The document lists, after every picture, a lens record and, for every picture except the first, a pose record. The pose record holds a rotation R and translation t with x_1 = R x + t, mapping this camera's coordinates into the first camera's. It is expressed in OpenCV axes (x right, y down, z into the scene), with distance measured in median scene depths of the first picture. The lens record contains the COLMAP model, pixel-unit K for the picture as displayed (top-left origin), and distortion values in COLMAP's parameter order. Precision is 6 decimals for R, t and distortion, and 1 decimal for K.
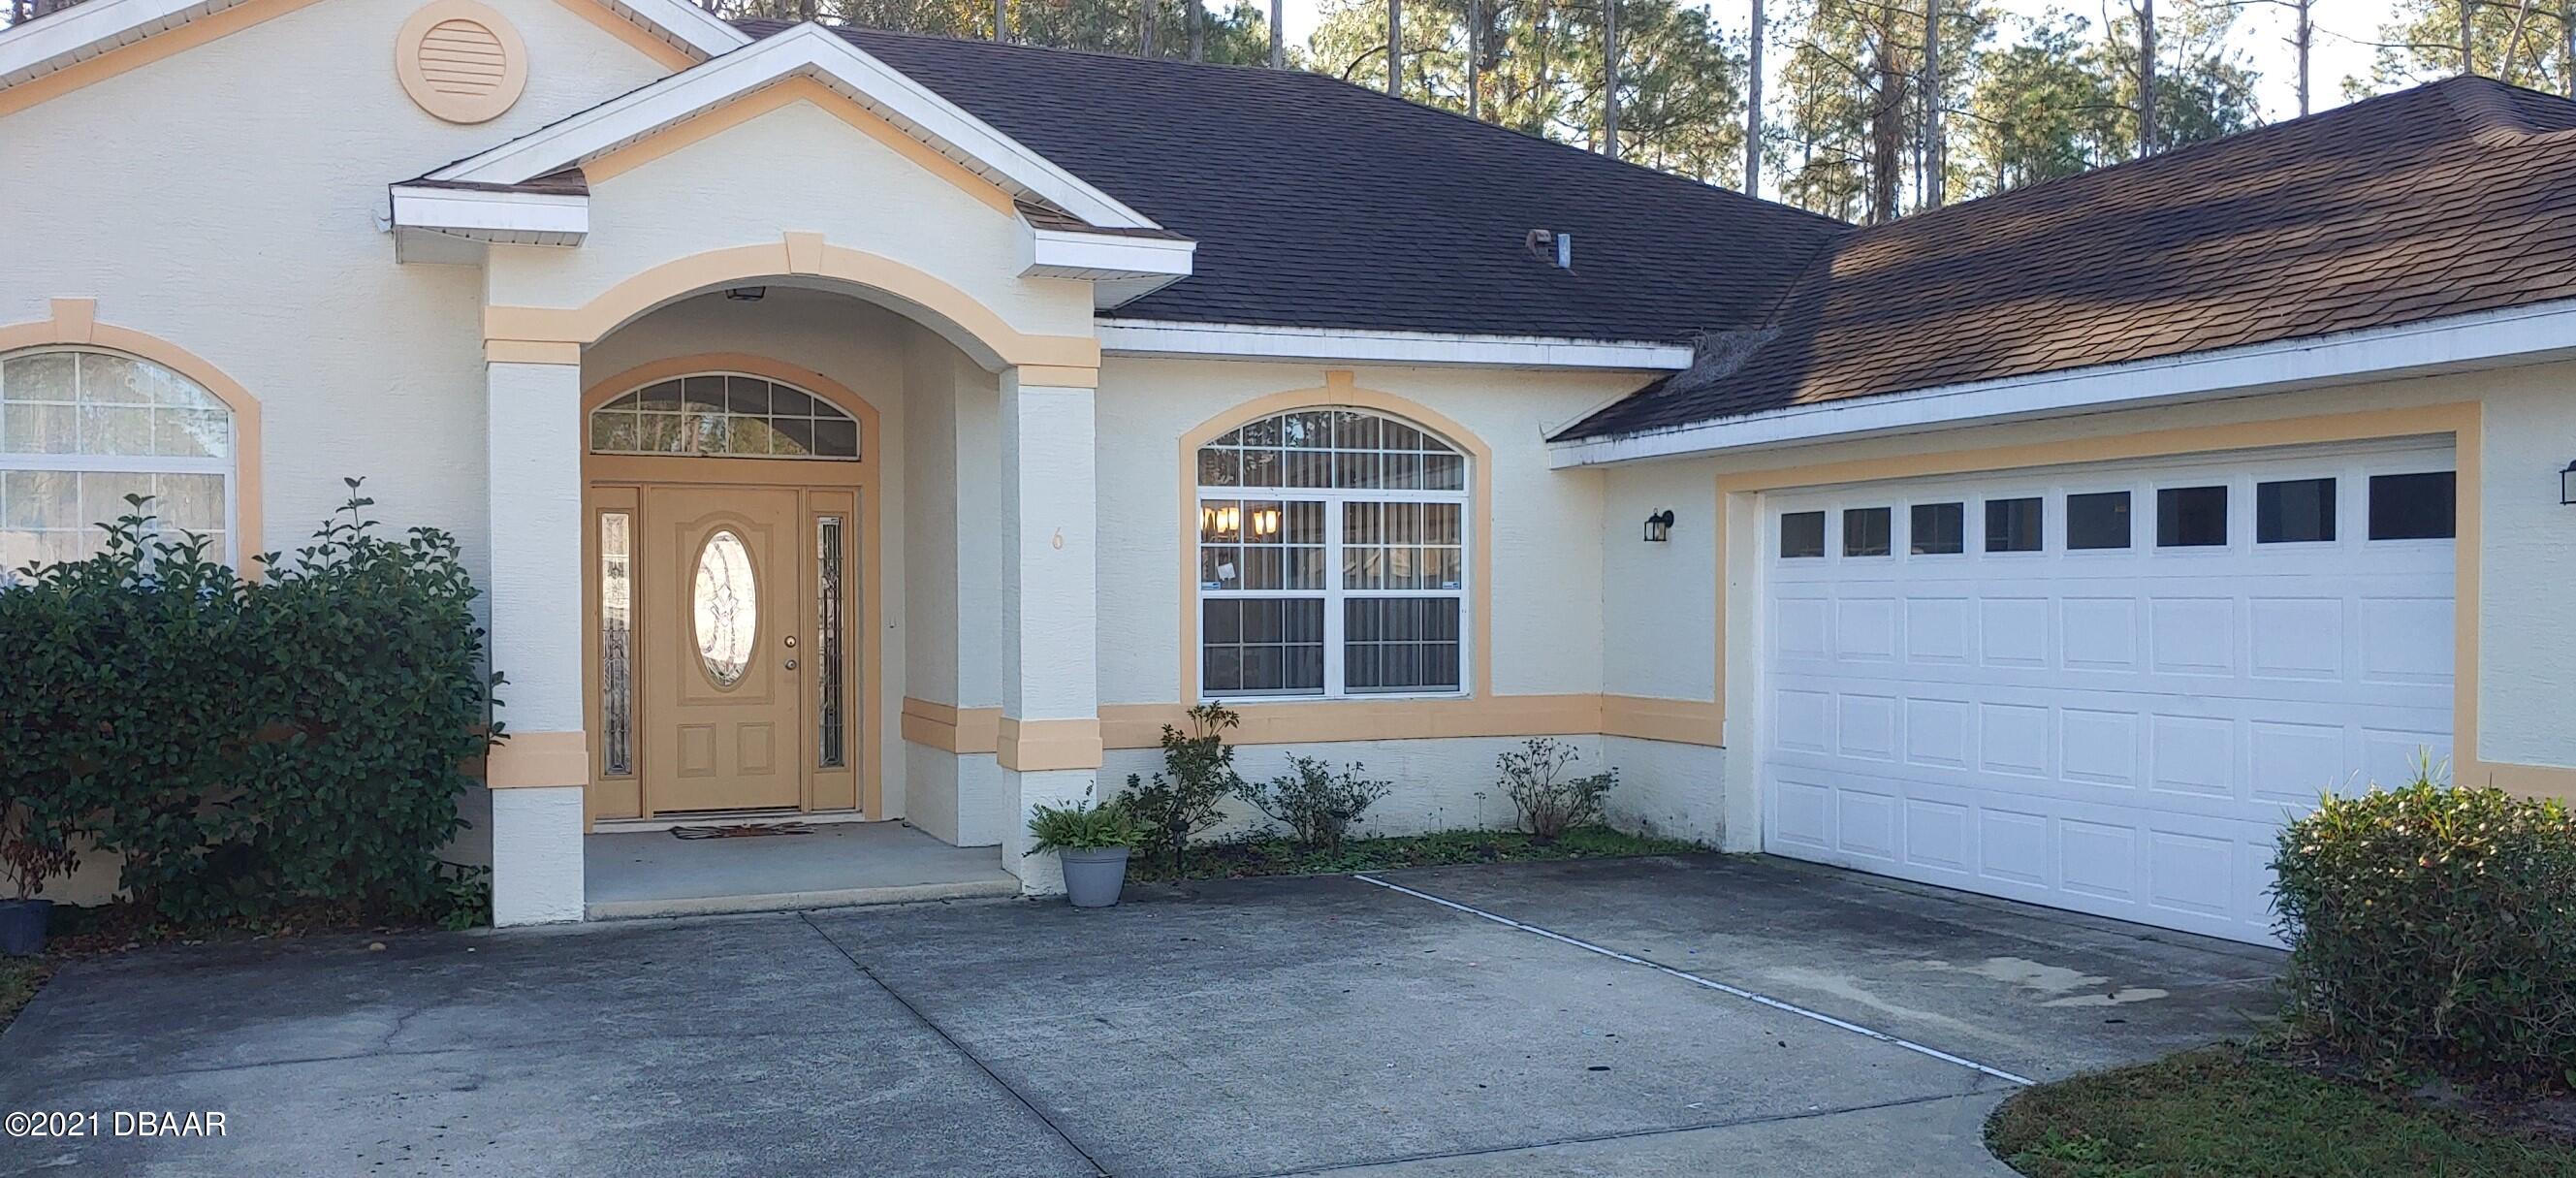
lens RADIAL K [[2212.2, 0, 1287.4], [0, 2212.2, 657.7], [0, 0, 1]] dist [-0.007728, 0.009239]
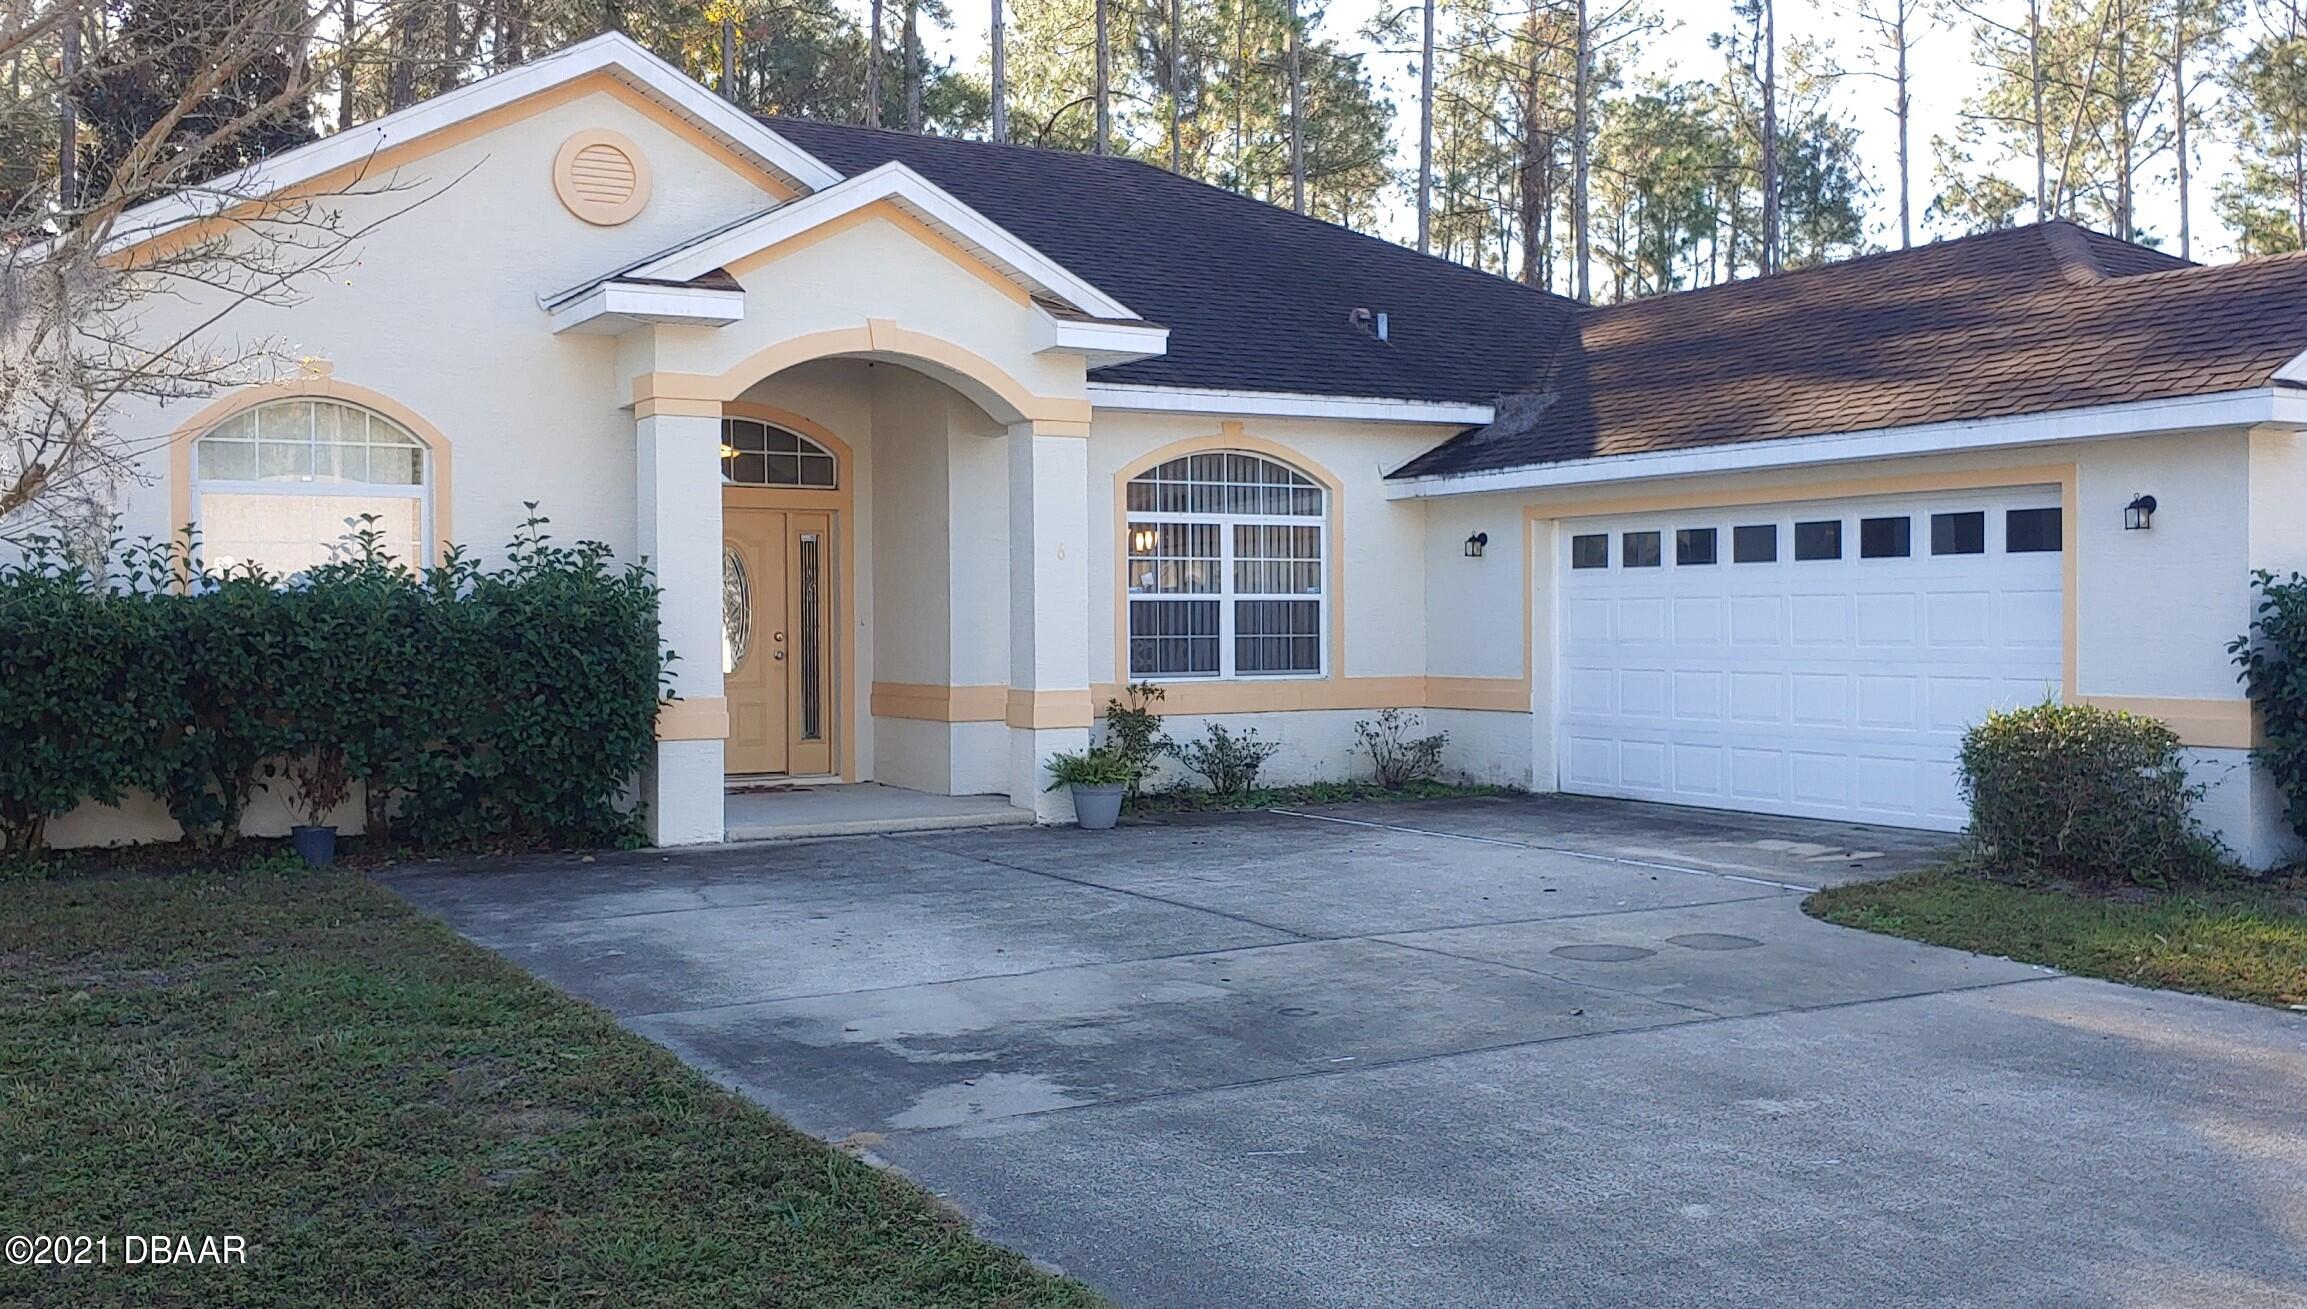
lens RADIAL K [[2291.8, 0, 1251.6], [0, 2291.8, 654.4], [0, 0, 1]] dist [0.104769, -0.373237]
pose [[0.986944, -0.004226, 0.161011, -0.185578], [0.006547, 0.999882, -0.013891, 0.023496], [-0.160933, 0.014764, 0.986855, -0.319482]]
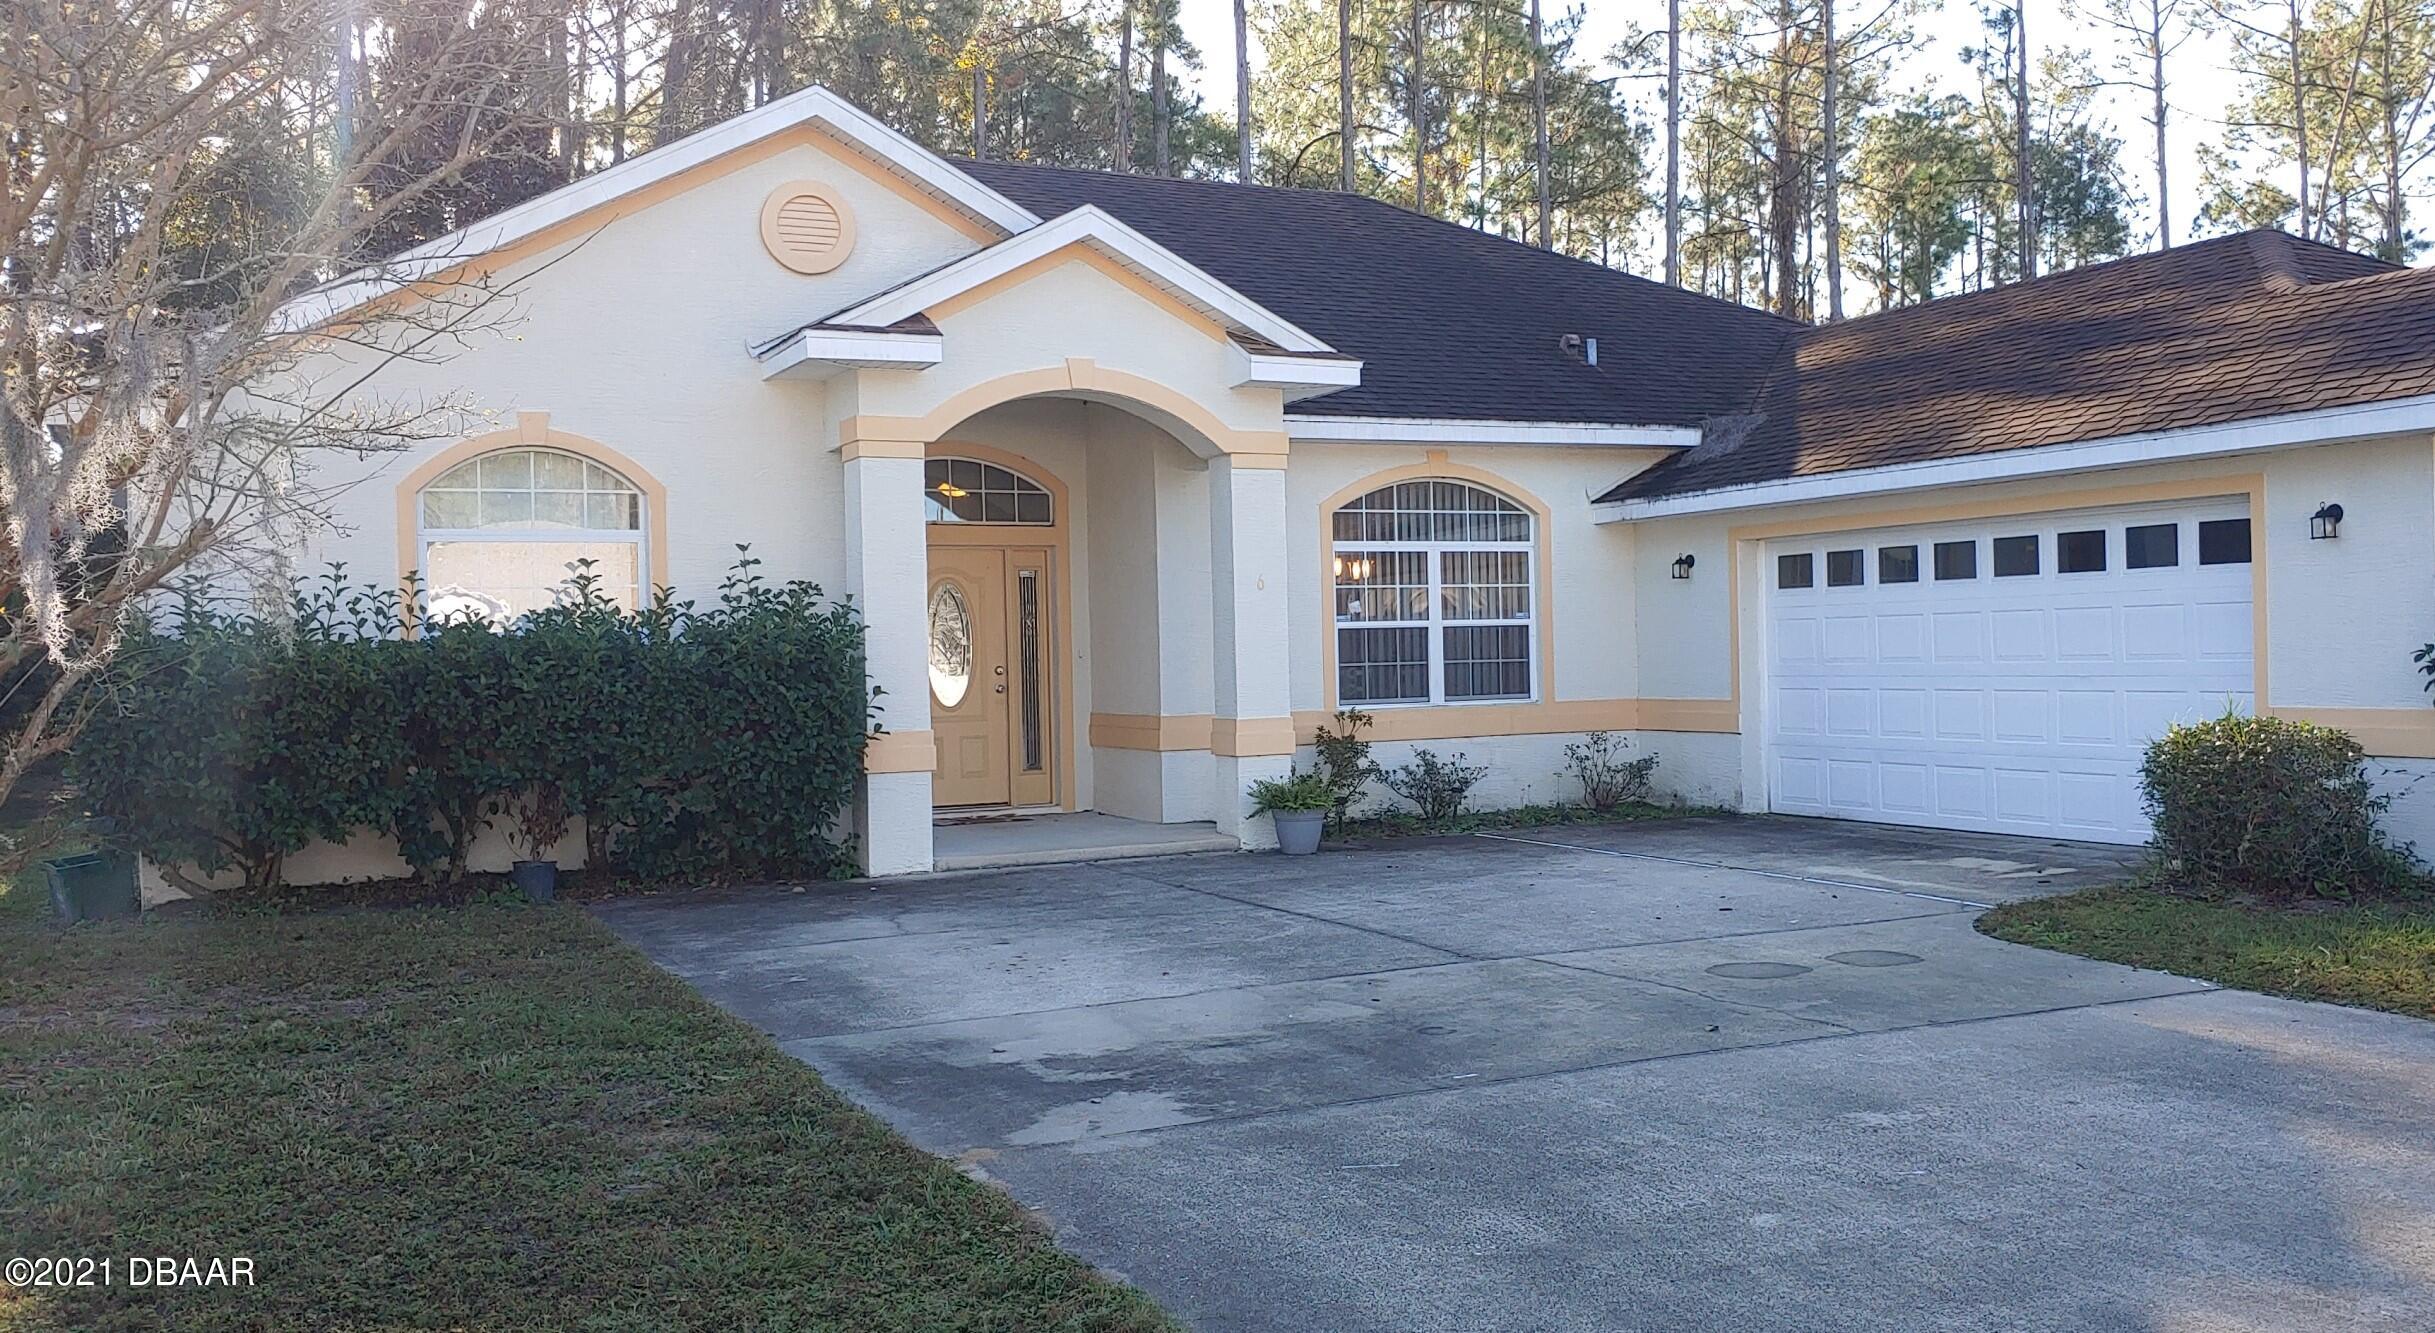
lens RADIAL K [[2286.8, 0, 1395.6], [0, 2286.8, 666.1], [0, 0, 1]] dist [0.085380, -0.284978]
pose [[0.994591, -0.020325, 0.101862, -0.144100], [0.022618, 0.999515, -0.021412, 0.024790], [-0.101378, 0.023600, 0.994568, -0.336073]]
